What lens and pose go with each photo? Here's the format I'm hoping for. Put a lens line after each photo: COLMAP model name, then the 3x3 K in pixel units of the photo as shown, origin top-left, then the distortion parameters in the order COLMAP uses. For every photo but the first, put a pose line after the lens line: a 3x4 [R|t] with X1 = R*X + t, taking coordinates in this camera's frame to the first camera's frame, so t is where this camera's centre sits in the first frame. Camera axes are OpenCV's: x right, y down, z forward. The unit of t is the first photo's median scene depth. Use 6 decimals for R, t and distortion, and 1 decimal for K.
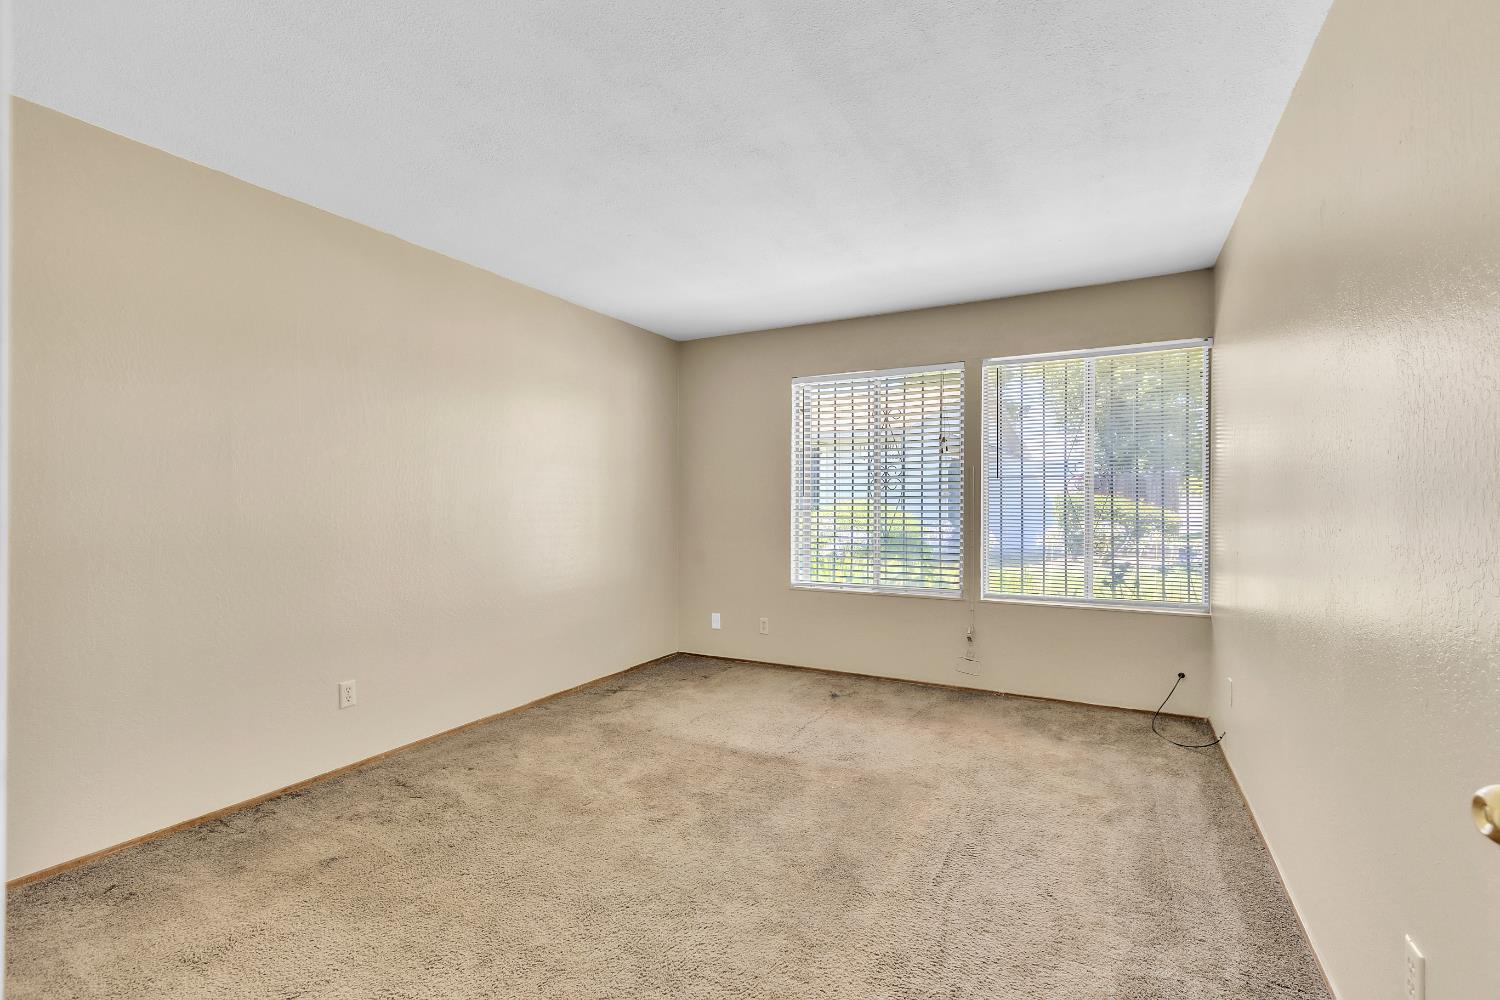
lens RADIAL K [[675.9, 0, 752.4], [0, 675.9, 501.0], [0, 0, 1]] dist [-0.001670, 0.000005]
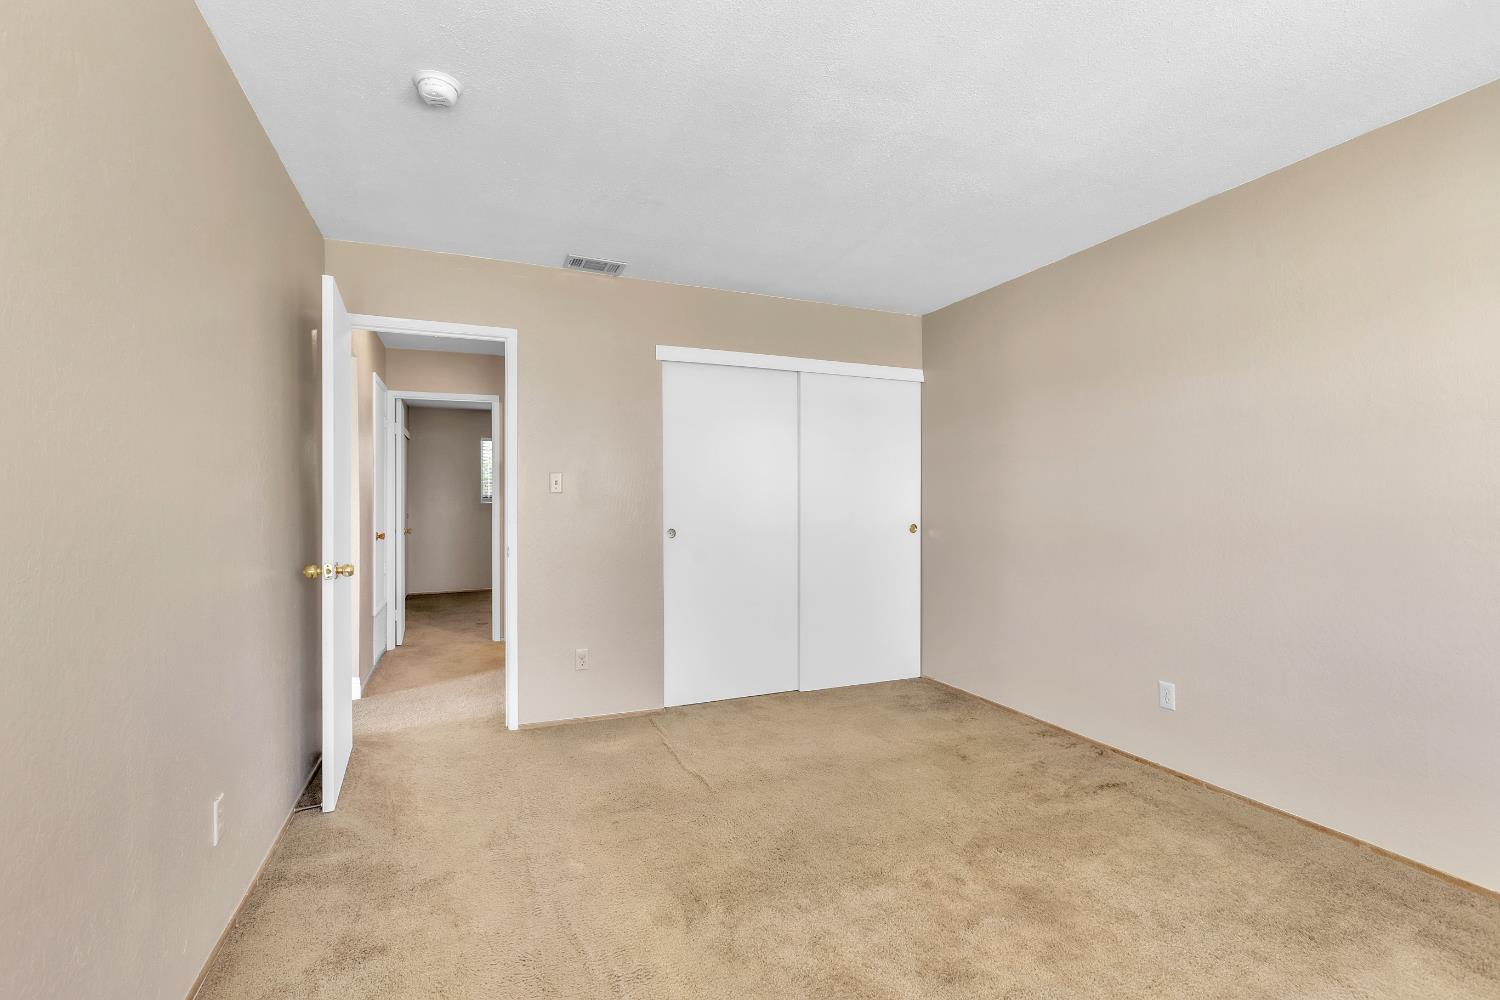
lens RADIAL K [[675.9, 0, 754.5], [0, 675.9, 502.5], [0, 0, 1]] dist [-0.001670, 0.000005]
pose [[-0.636626, 0.005261, -0.771155, 0.654315], [0.005623, 0.999982, 0.002180, -0.005927], [0.771152, -0.002949, -0.636644, 1.371710]]
